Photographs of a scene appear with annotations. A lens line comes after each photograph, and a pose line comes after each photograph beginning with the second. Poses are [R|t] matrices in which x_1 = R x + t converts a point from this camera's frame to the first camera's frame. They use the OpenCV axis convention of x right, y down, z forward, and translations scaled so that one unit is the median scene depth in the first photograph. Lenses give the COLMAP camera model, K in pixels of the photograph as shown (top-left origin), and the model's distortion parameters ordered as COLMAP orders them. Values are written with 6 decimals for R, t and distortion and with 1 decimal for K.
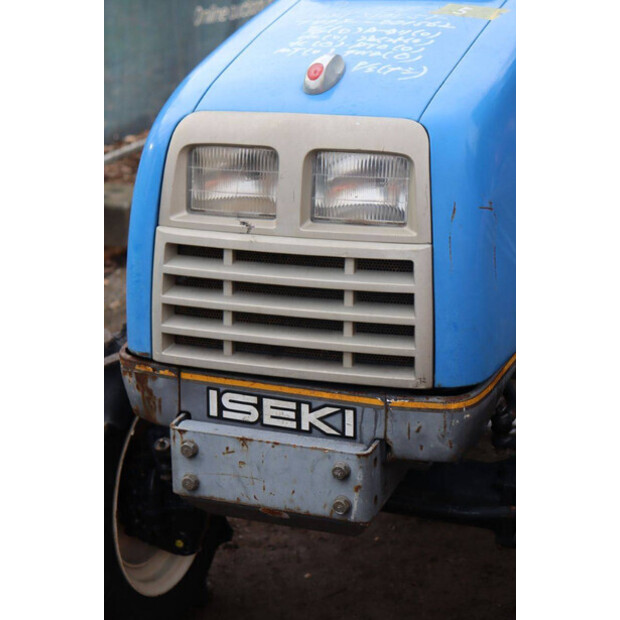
lens RADIAL K [[1346.2, 0, 310.0], [0, 1346.2, 310.0], [0, 0, 1]] dist [0.277672, 0.011318]
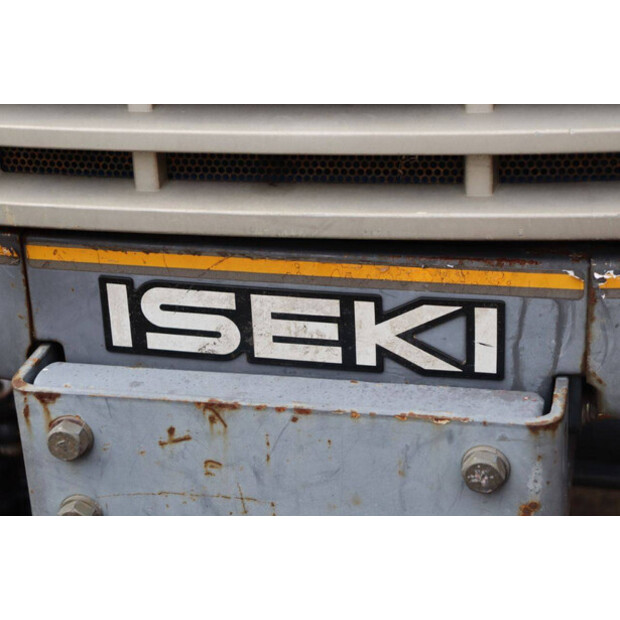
lens RADIAL K [[1346.2, 0, 310.0], [0, 1346.2, 310.0], [0, 0, 1]] dist [0.277672, 0.011318]
pose [[0.988862, -0.092461, 0.116631, -0.064044], [0.076948, 0.988374, 0.131136, 0.020273], [-0.127400, -0.120701, 0.984480, 0.618777]]
